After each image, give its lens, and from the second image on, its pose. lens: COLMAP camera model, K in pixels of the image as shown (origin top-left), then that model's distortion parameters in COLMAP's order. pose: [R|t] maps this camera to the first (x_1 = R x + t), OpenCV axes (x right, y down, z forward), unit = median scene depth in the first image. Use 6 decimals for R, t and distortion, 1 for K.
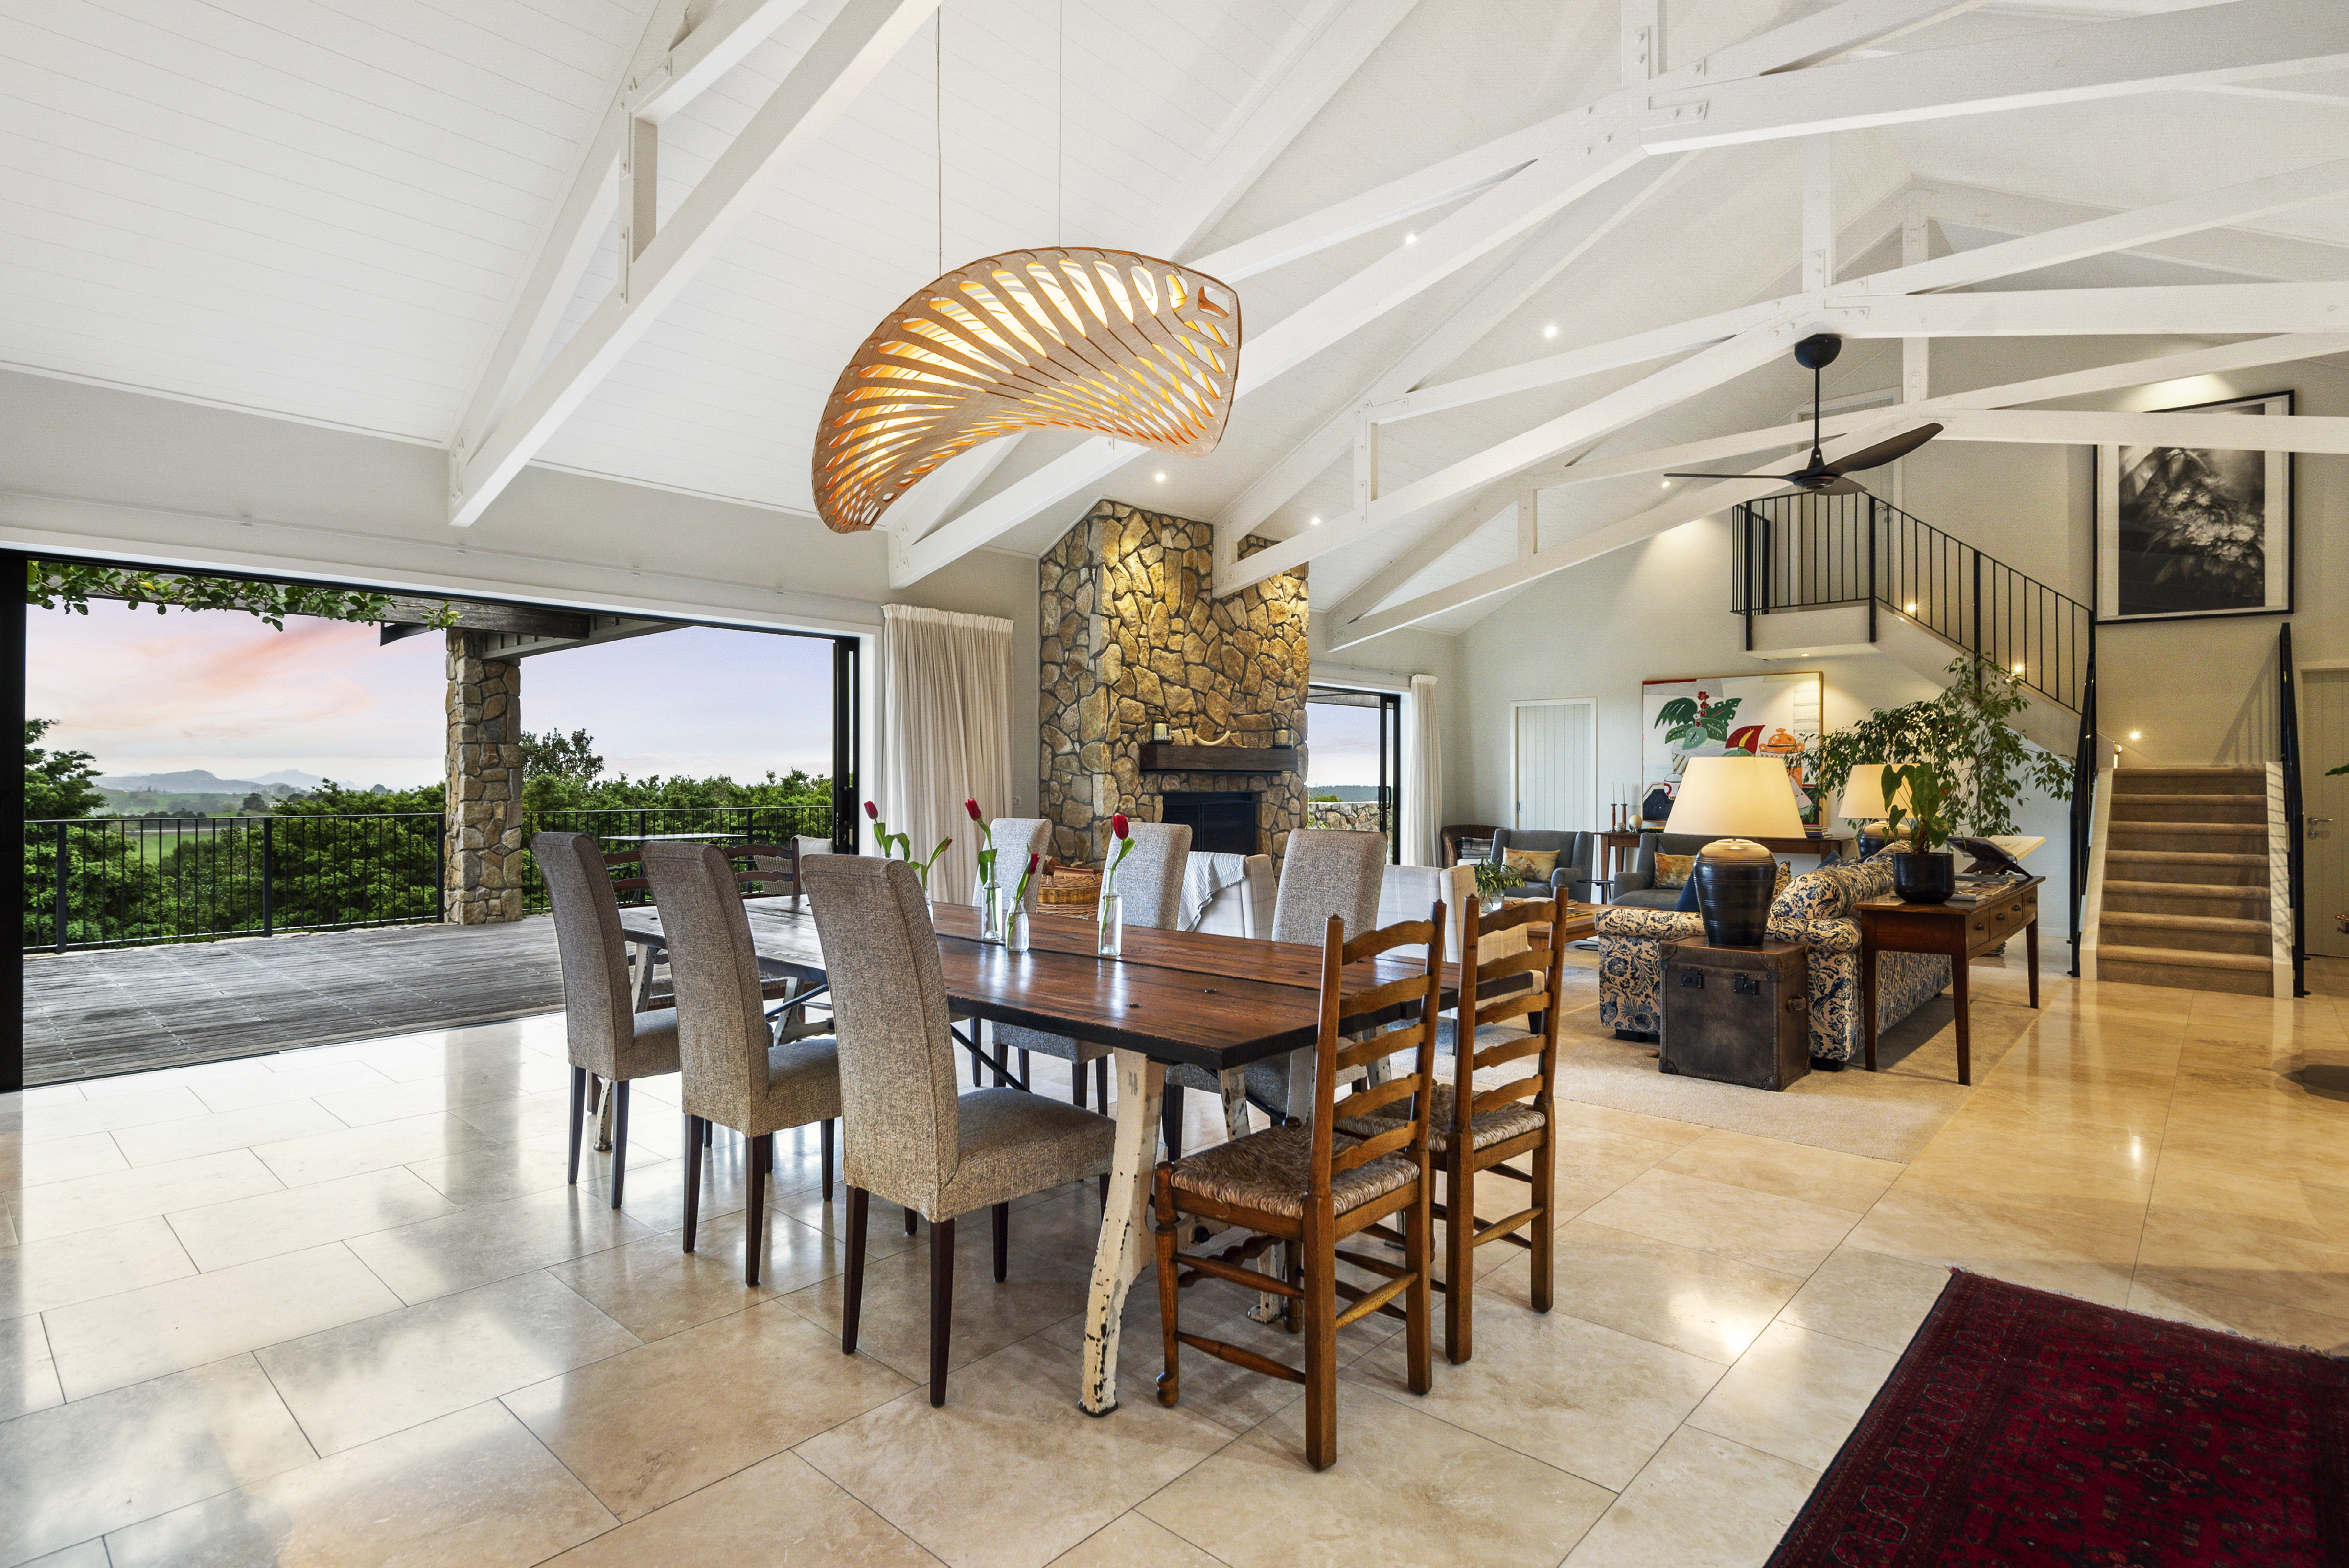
lens RADIAL K [[1183.7, 0, 1172.1], [0, 1183.7, 780.3], [0, 0, 1]] dist [-0.000579, -0.000080]
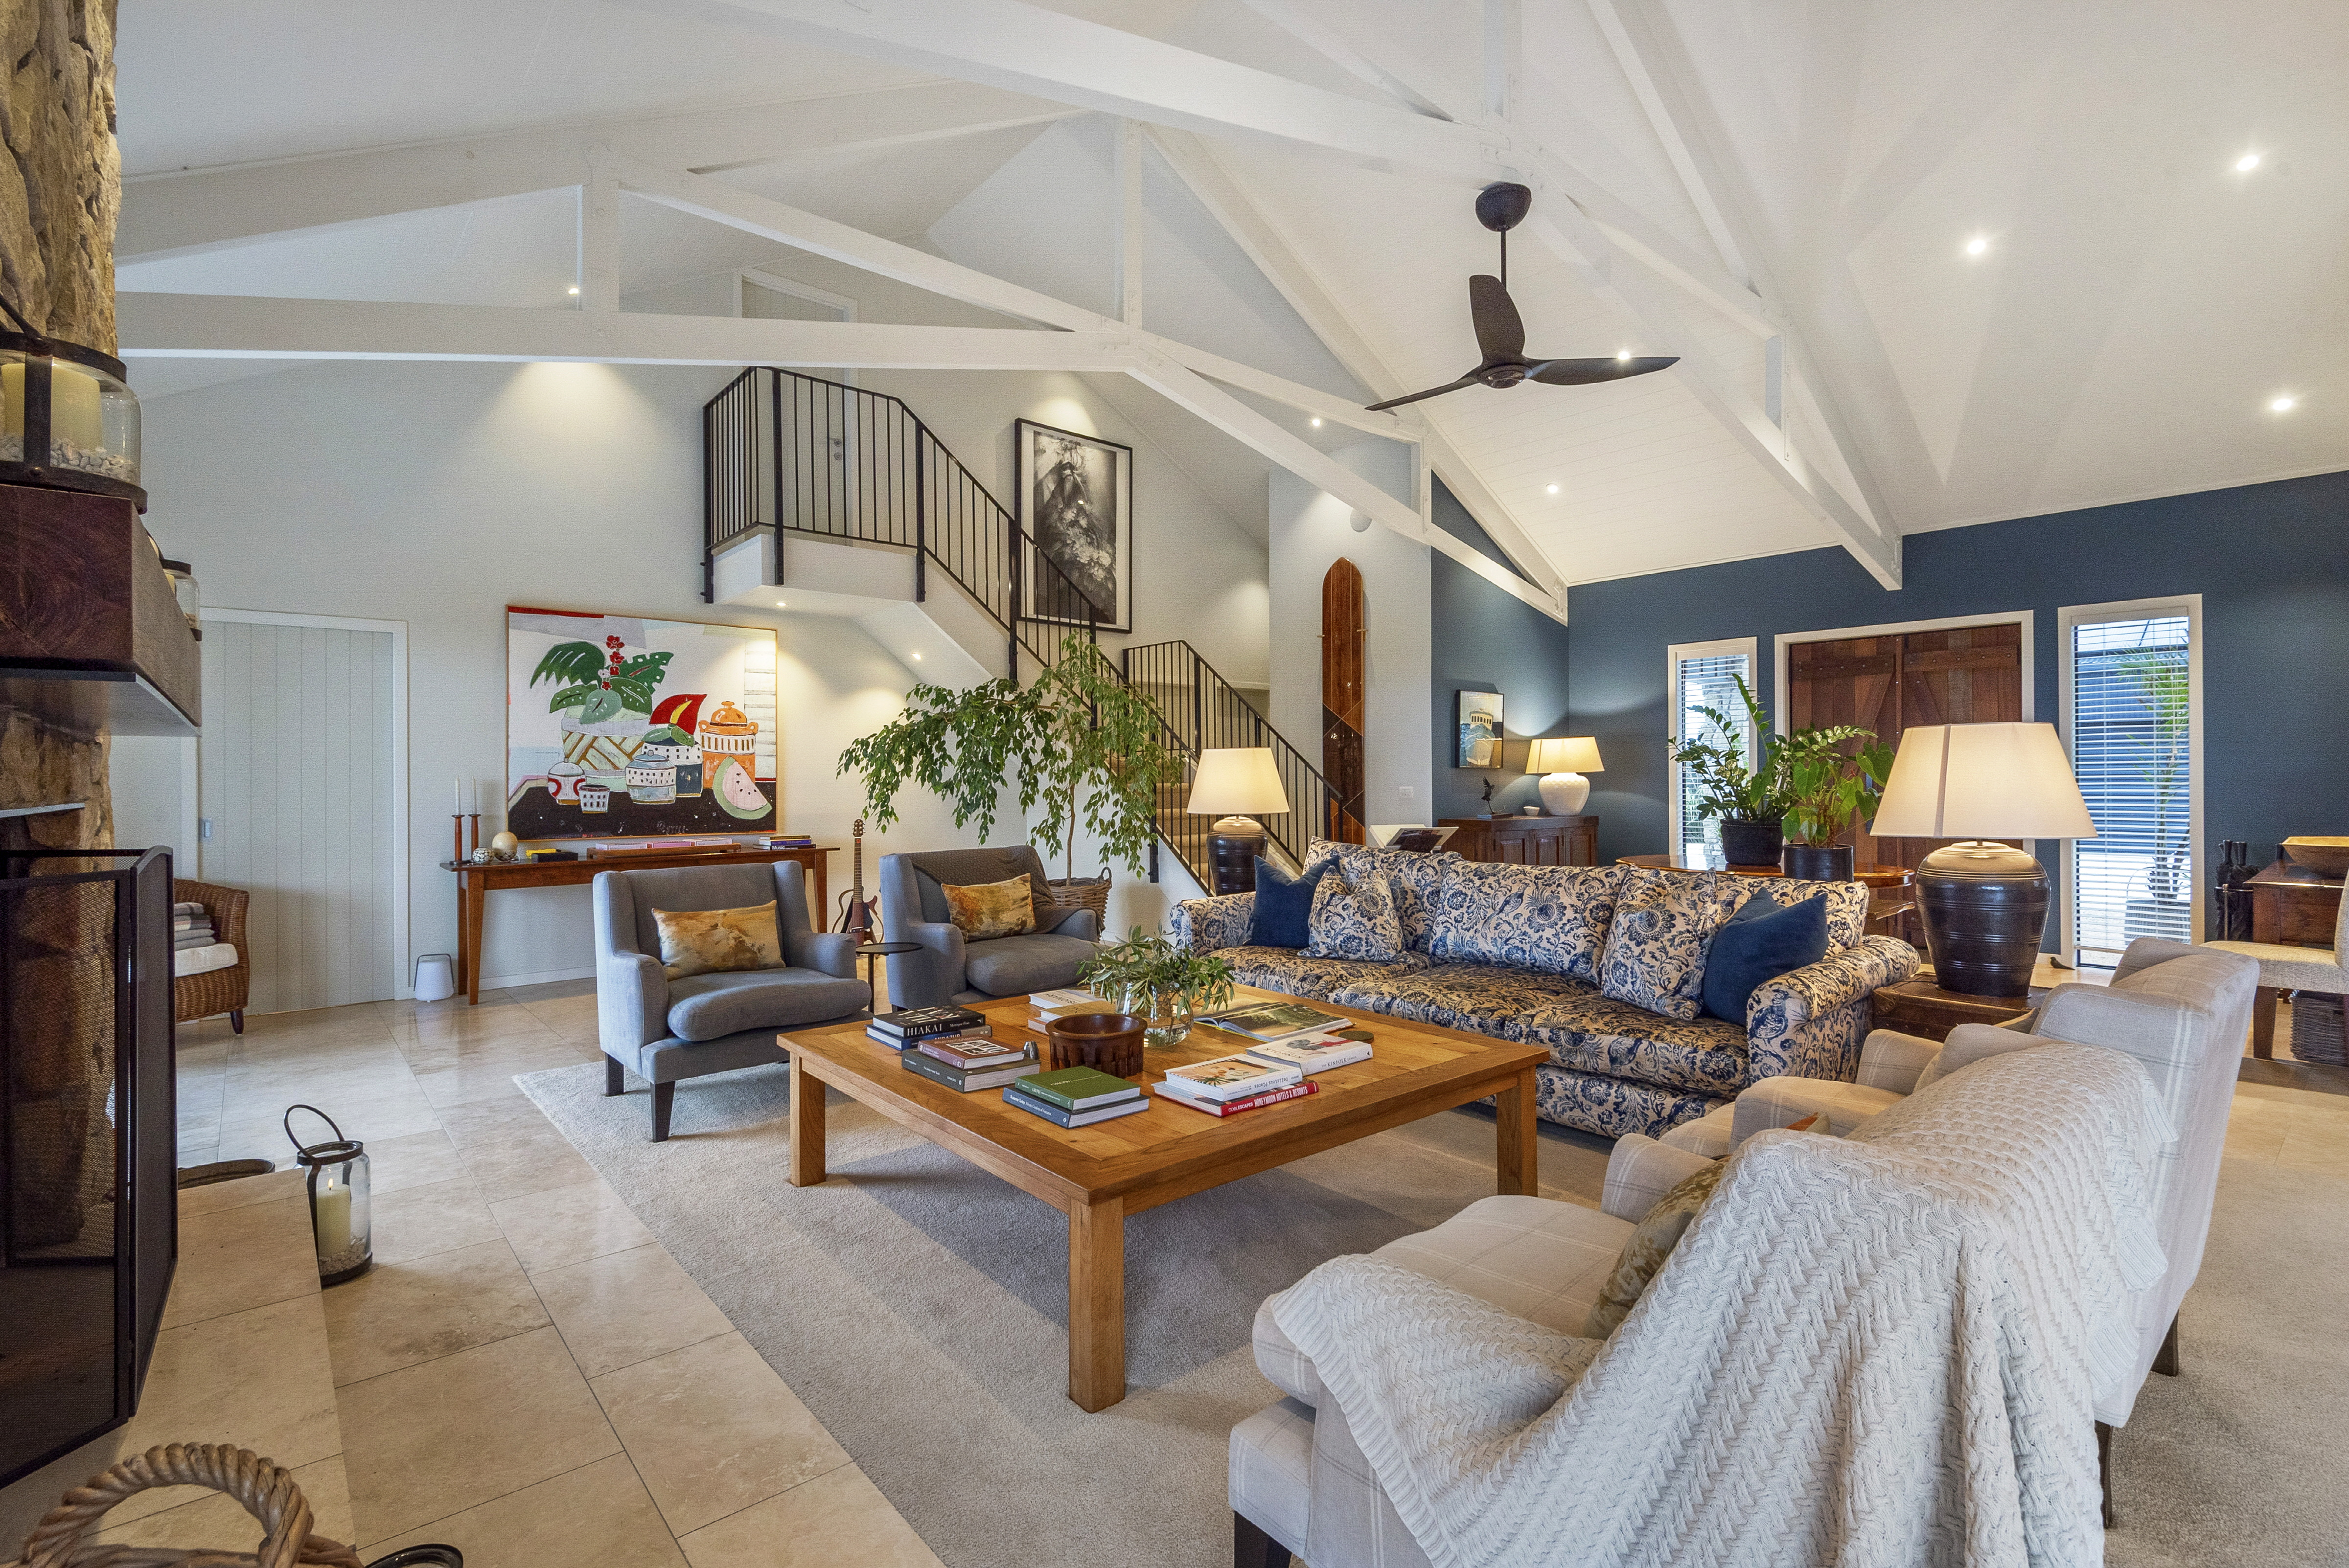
lens RADIAL K [[1080.9, 0, 1170.3], [0, 1080.9, 783.7], [0, 0, 1]] dist [0.000914, 0.000098]
pose [[0.135860, -0.002575, 0.990725, -0.143717], [0.003240, 0.999992, 0.002155, 0.008479], [-0.990723, 0.002917, 0.135867, 0.885905]]
